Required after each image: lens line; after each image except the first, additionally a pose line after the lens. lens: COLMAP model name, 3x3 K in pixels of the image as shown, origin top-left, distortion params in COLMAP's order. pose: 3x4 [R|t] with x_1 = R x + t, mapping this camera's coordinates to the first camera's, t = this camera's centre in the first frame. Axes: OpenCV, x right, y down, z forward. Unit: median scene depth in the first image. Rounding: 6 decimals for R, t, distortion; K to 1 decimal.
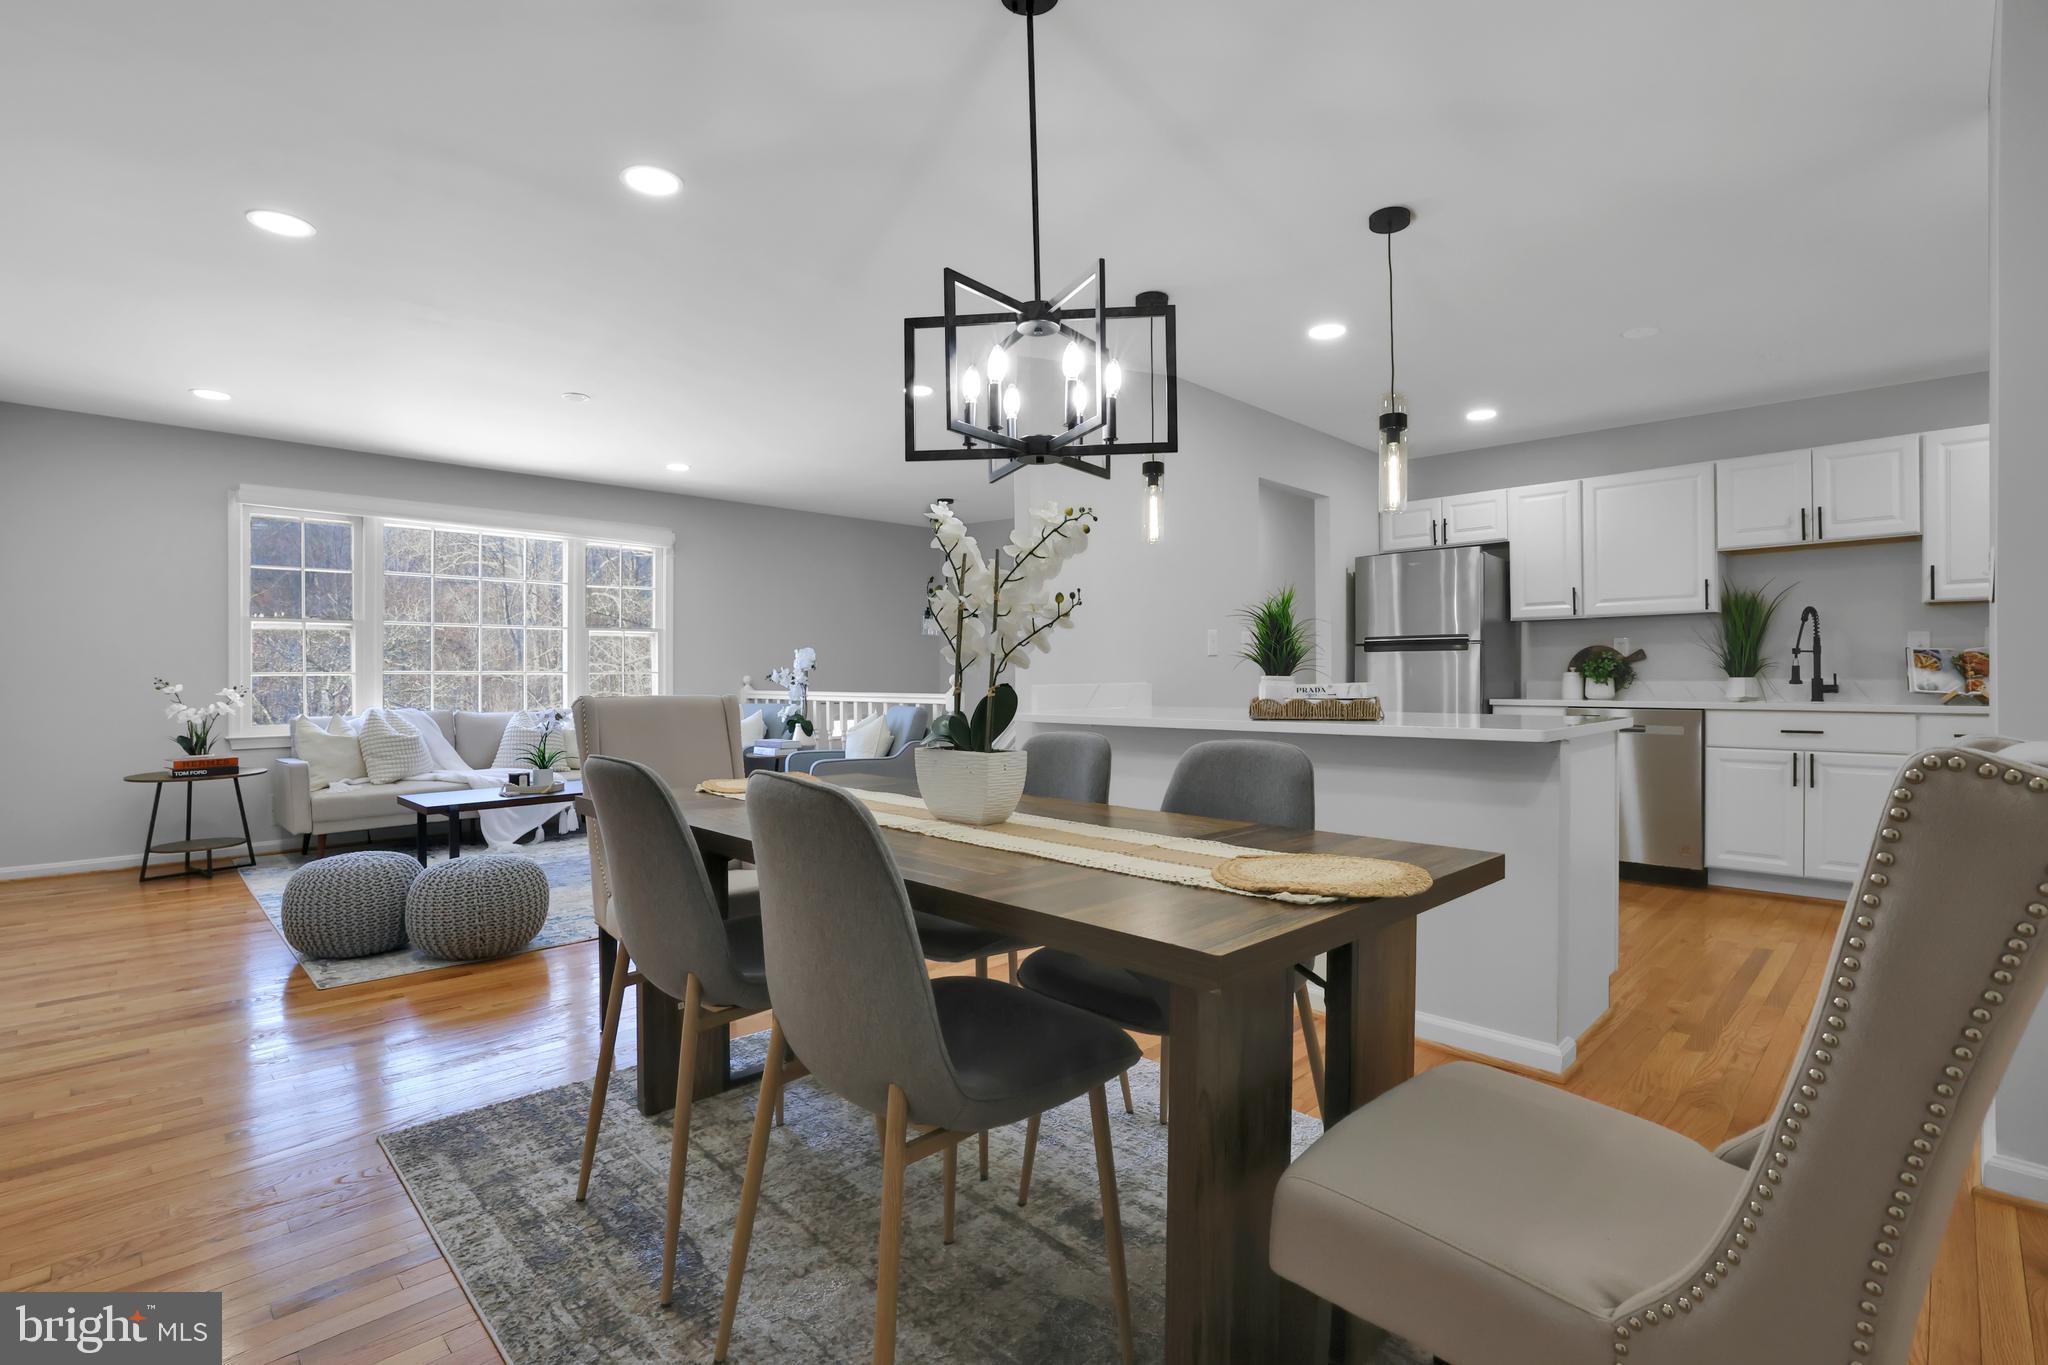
lens RADIAL K [[977.3, 0, 1027.5], [0, 977.3, 682.2], [0, 0, 1]] dist [-0.050354, 0.030719]
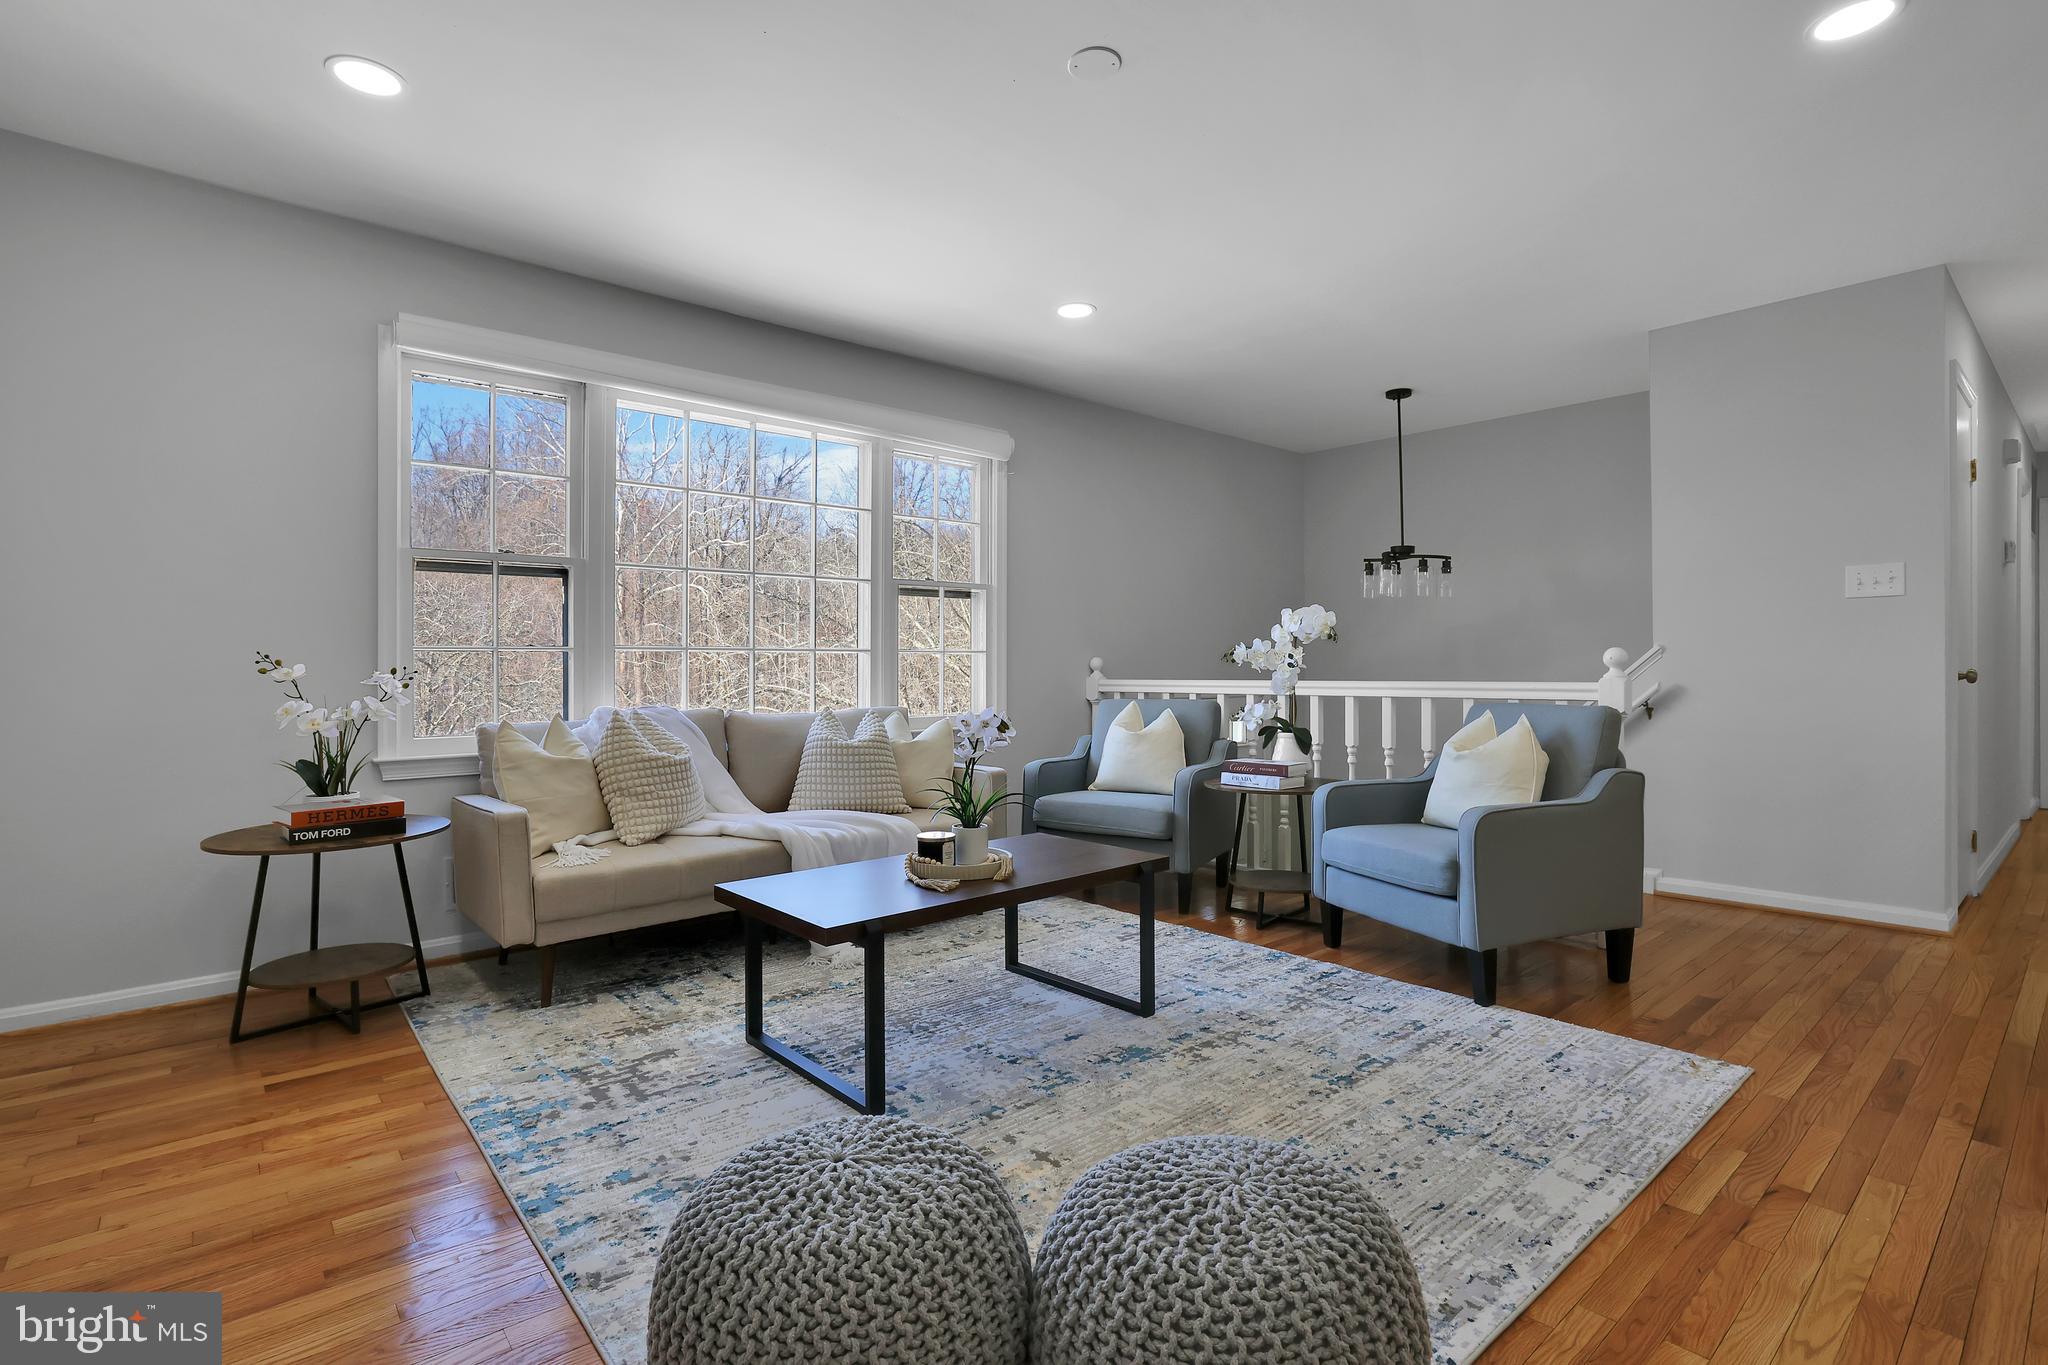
lens RADIAL K [[977.3, 0, 1027.5], [0, 977.3, 682.2], [0, 0, 1]] dist [-0.050354, 0.030719]
pose [[0.997905, -0.000031, -0.064697, -0.392950], [0.000362, 0.999987, 0.005098, 0.008917], [0.064696, -0.005111, 0.997892, 0.434108]]
